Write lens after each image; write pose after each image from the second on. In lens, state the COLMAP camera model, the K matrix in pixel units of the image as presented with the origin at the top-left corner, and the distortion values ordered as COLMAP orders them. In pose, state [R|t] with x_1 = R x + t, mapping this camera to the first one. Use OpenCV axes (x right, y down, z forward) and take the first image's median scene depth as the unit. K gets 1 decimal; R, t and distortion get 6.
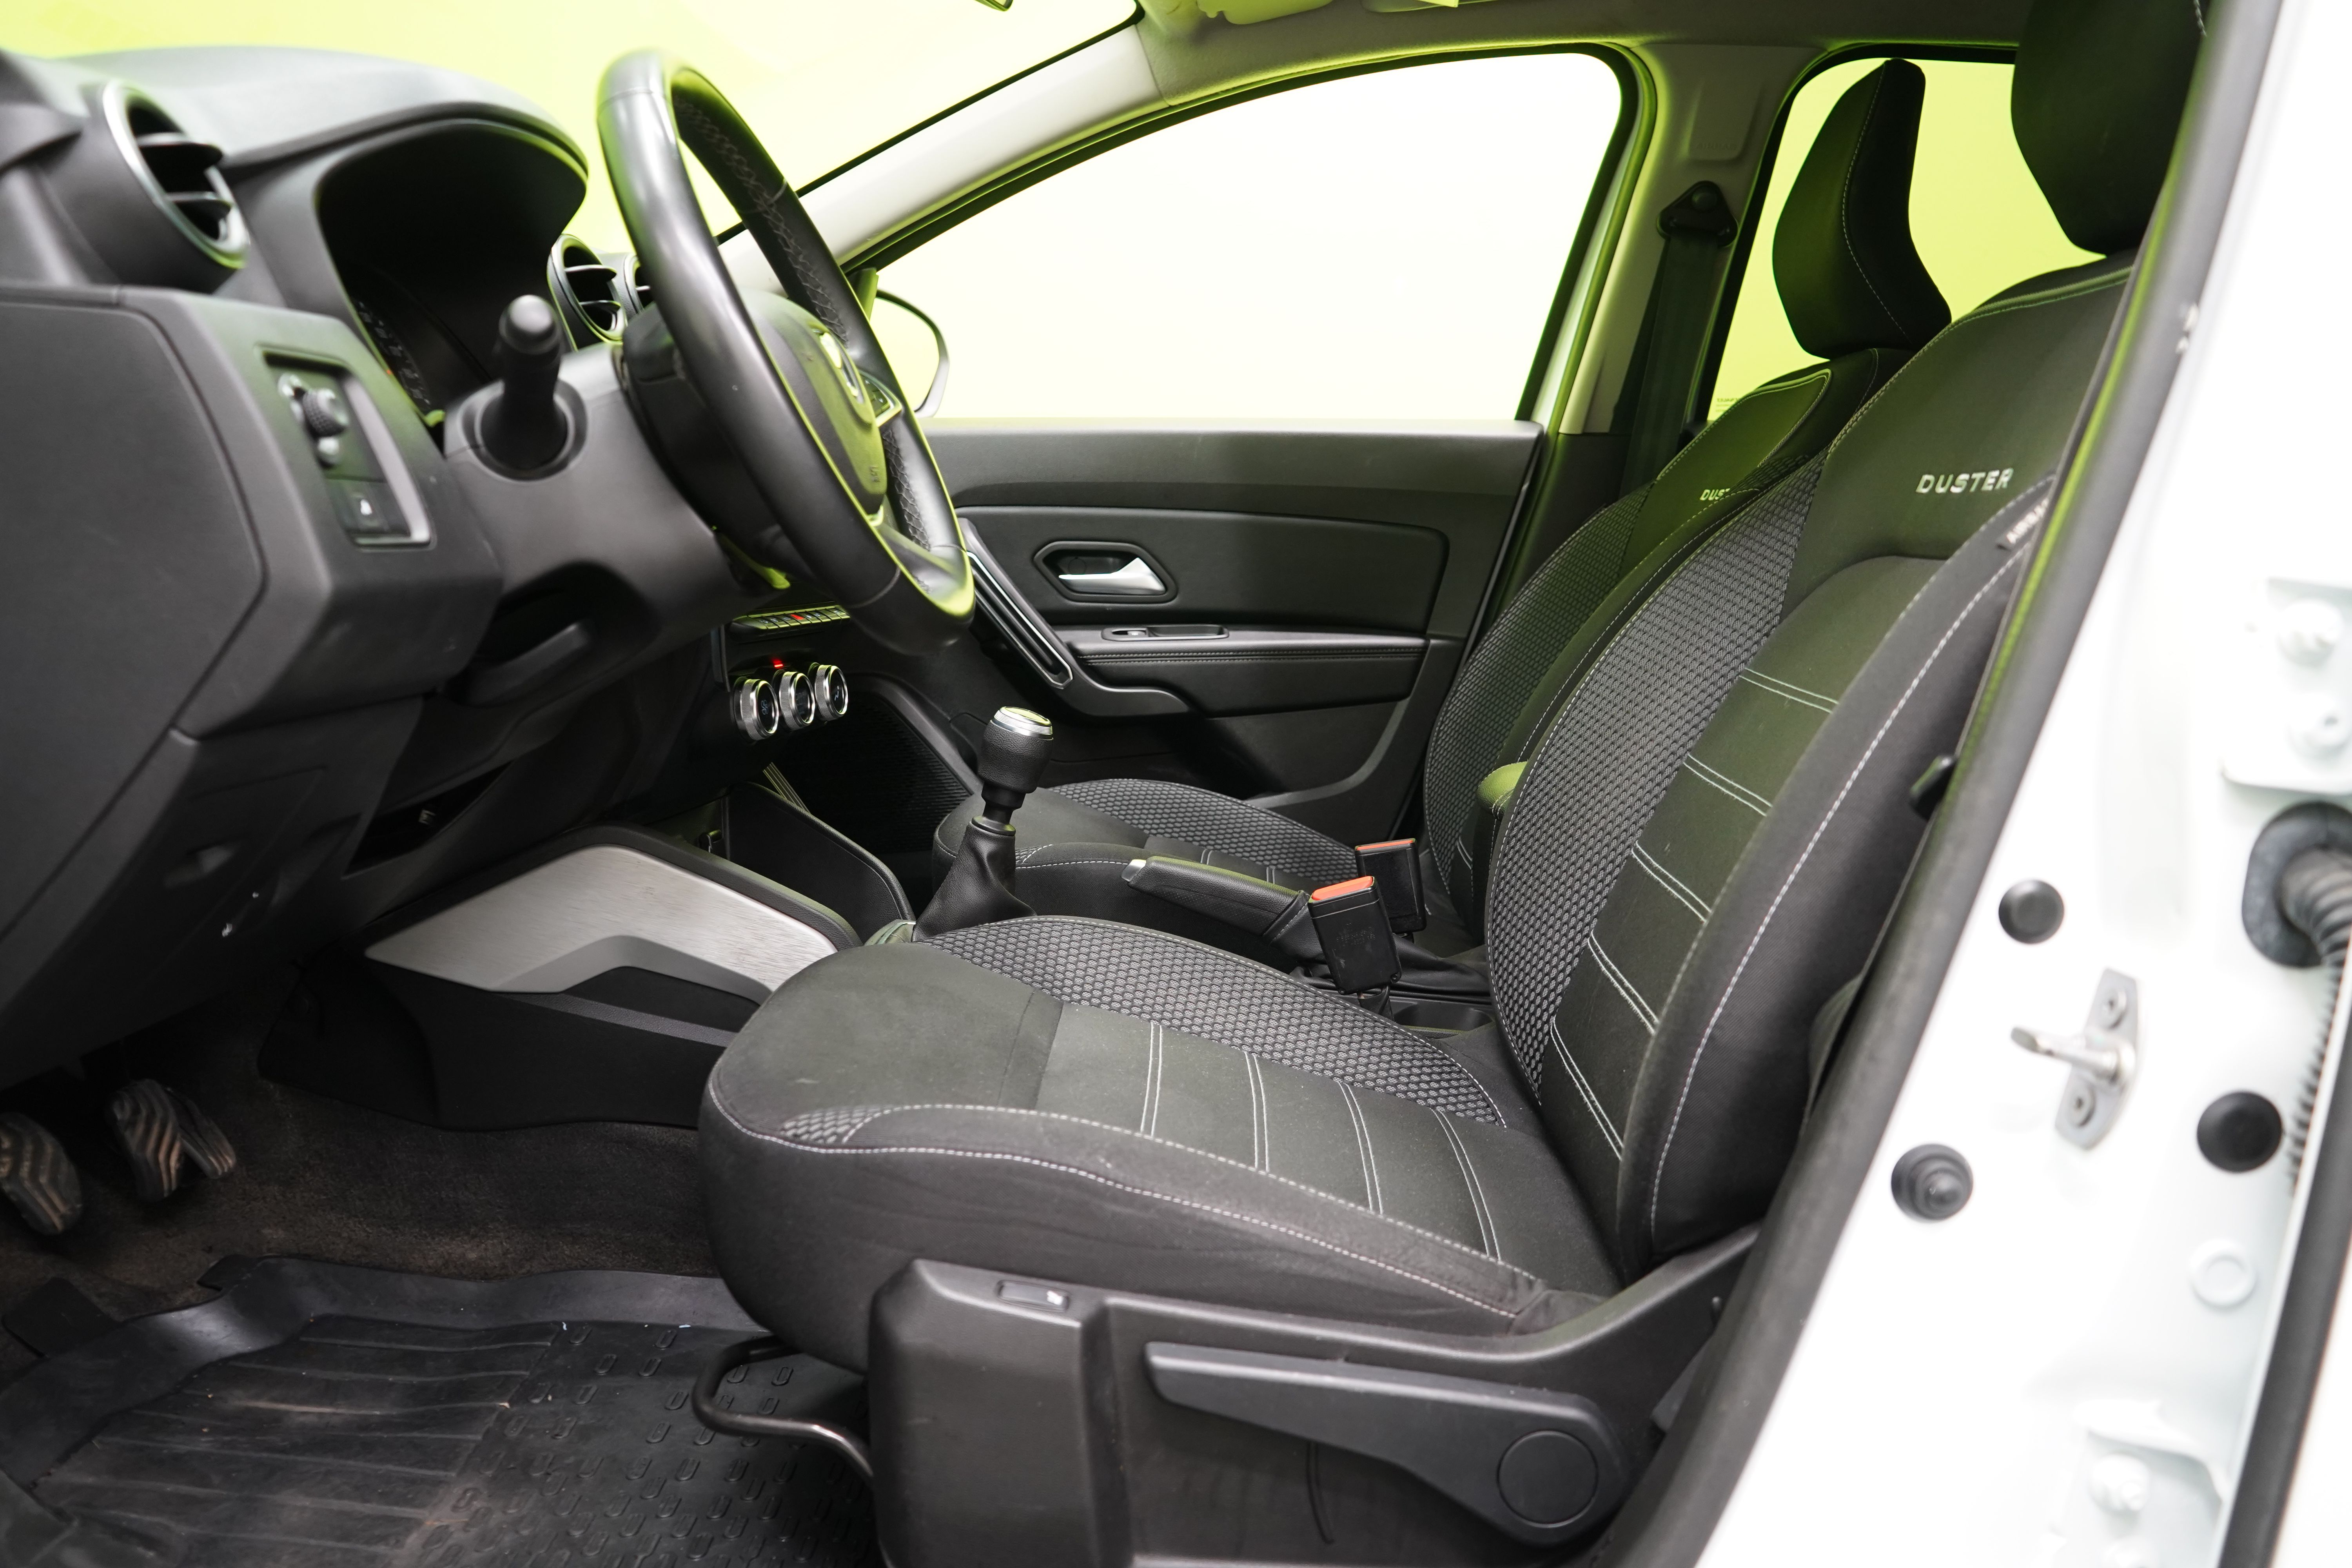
lens RADIAL K [[1919.5, 0, 1176.0], [0, 1919.5, 784.0], [0, 0, 1]] dist [-0.008436, 0.002758]
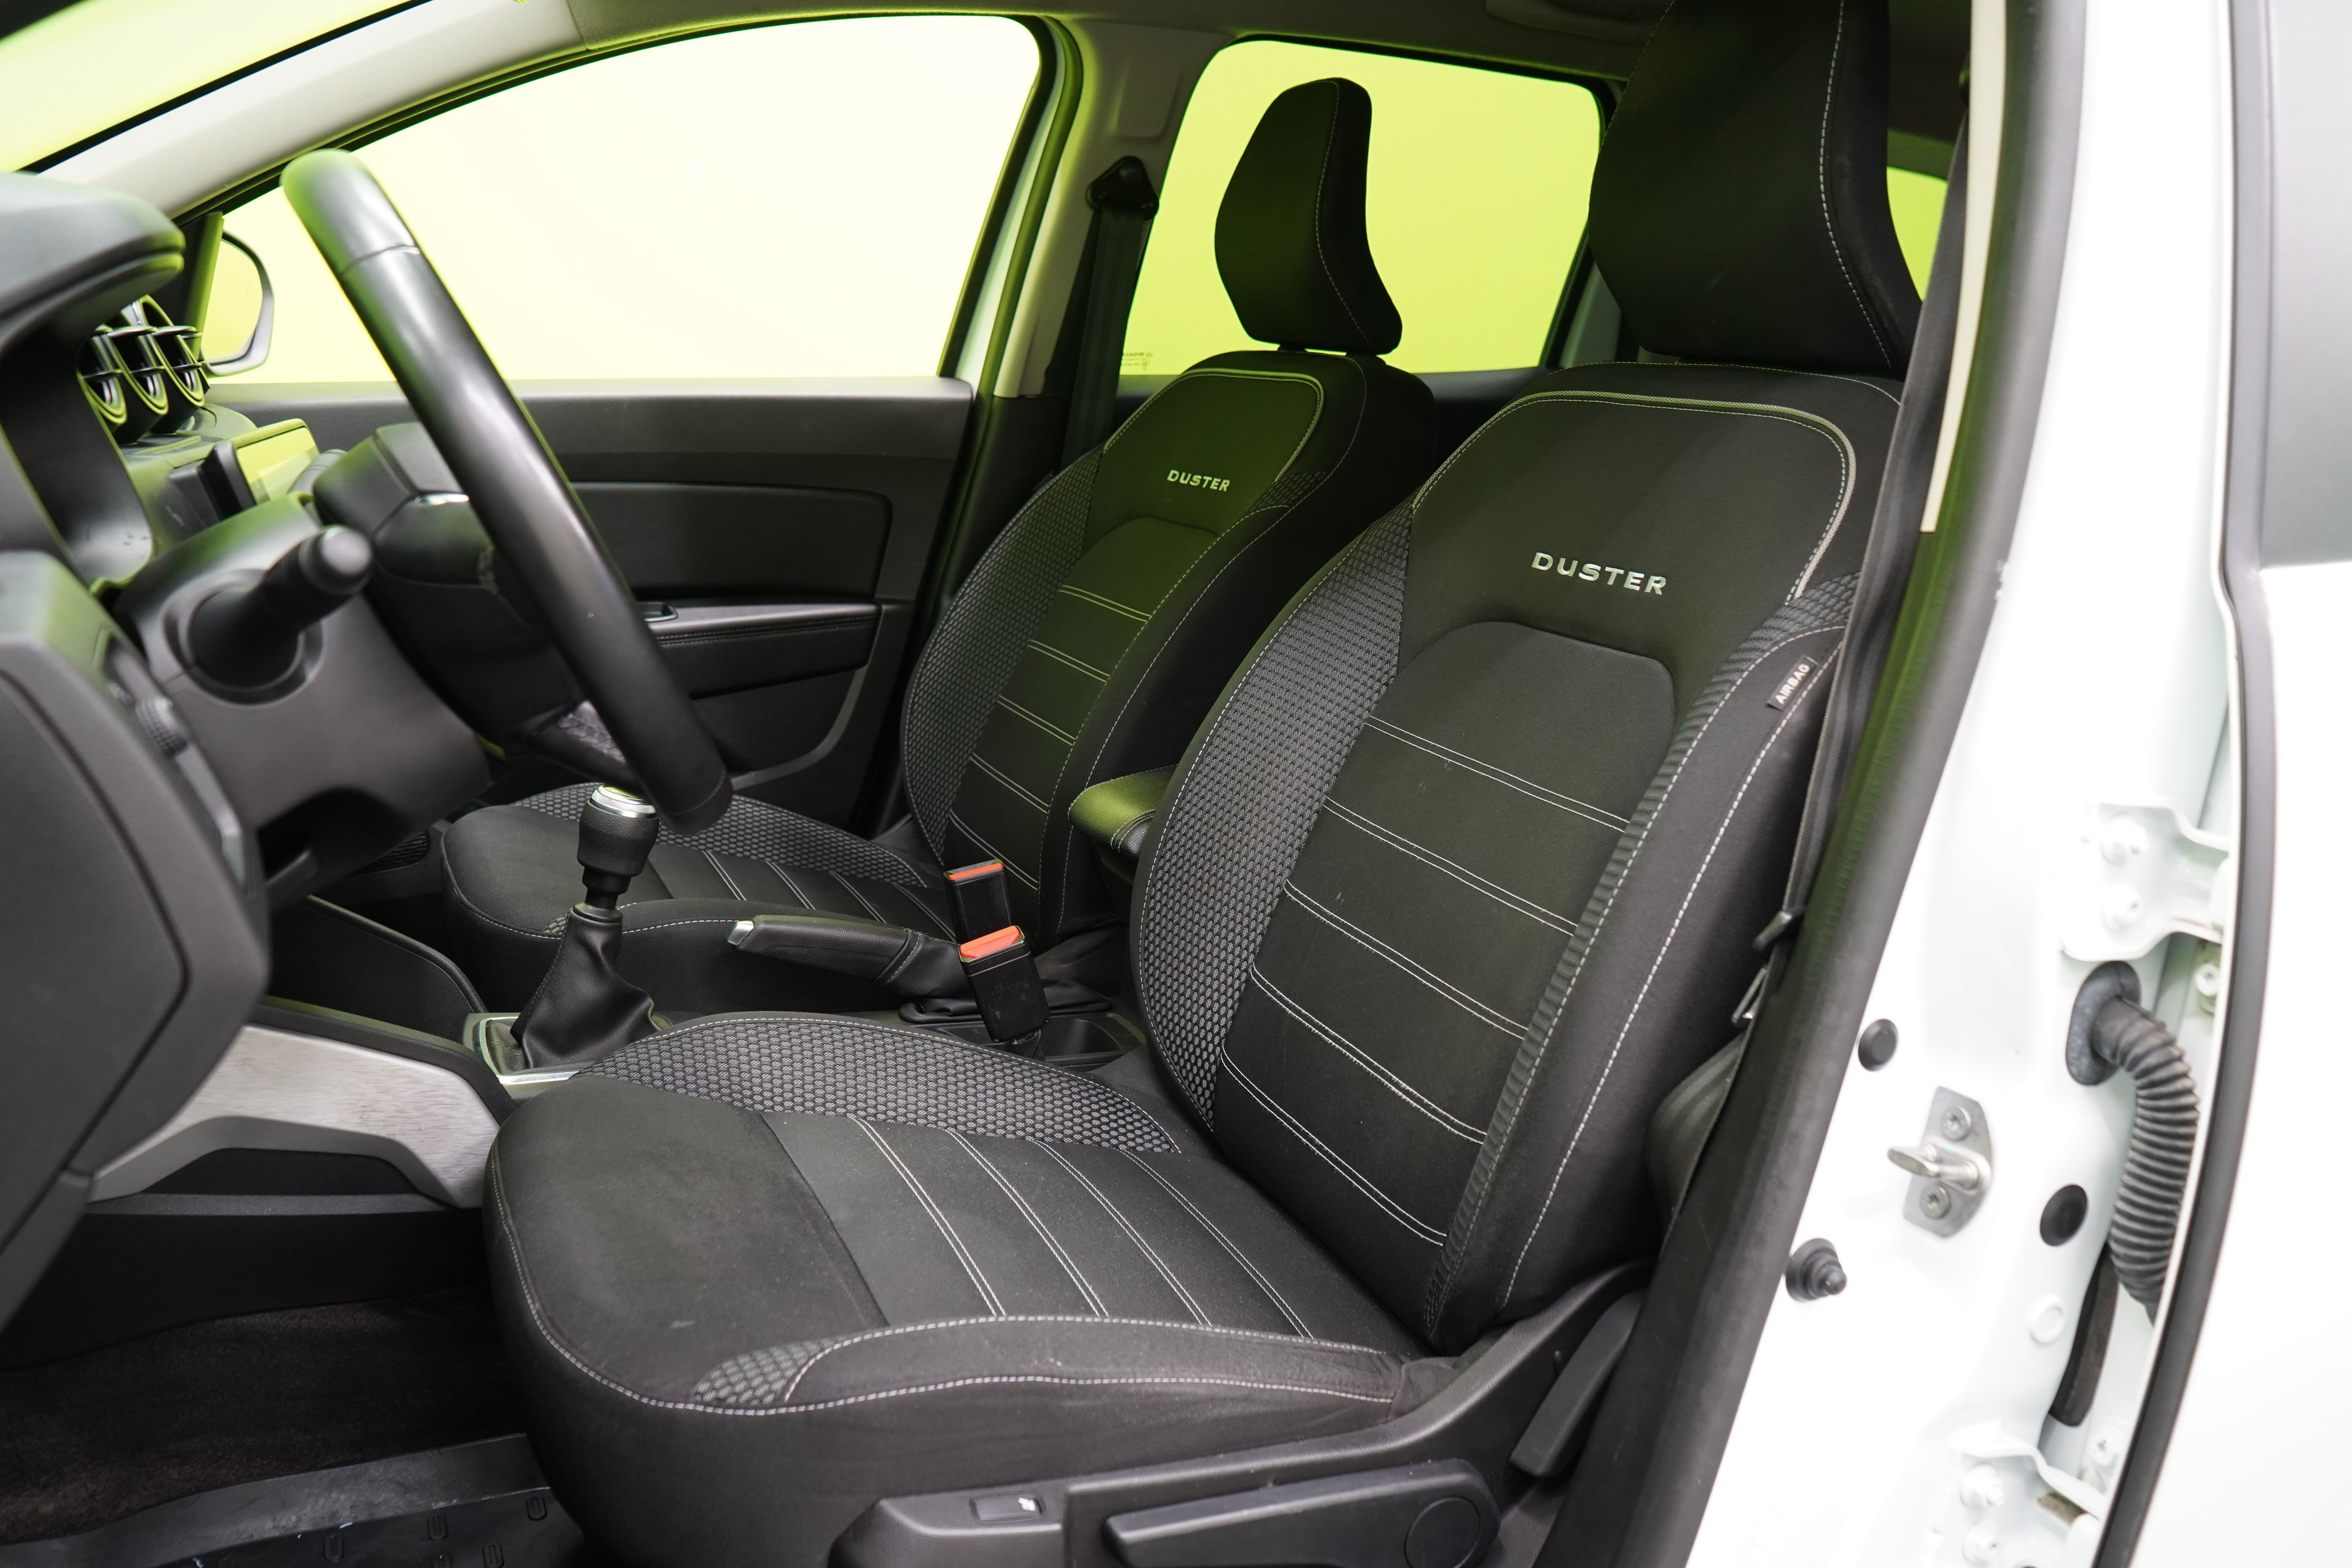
lens RADIAL K [[1888.7, 0, 1176.0], [0, 1888.7, 784.0], [0, 0, 1]] dist [-0.010795, 0.006614]
pose [[0.899704, -0.105860, 0.423469, -0.290938], [0.058957, 0.990727, 0.122405, -0.176039], [-0.432500, -0.085162, 0.897603, 0.080910]]
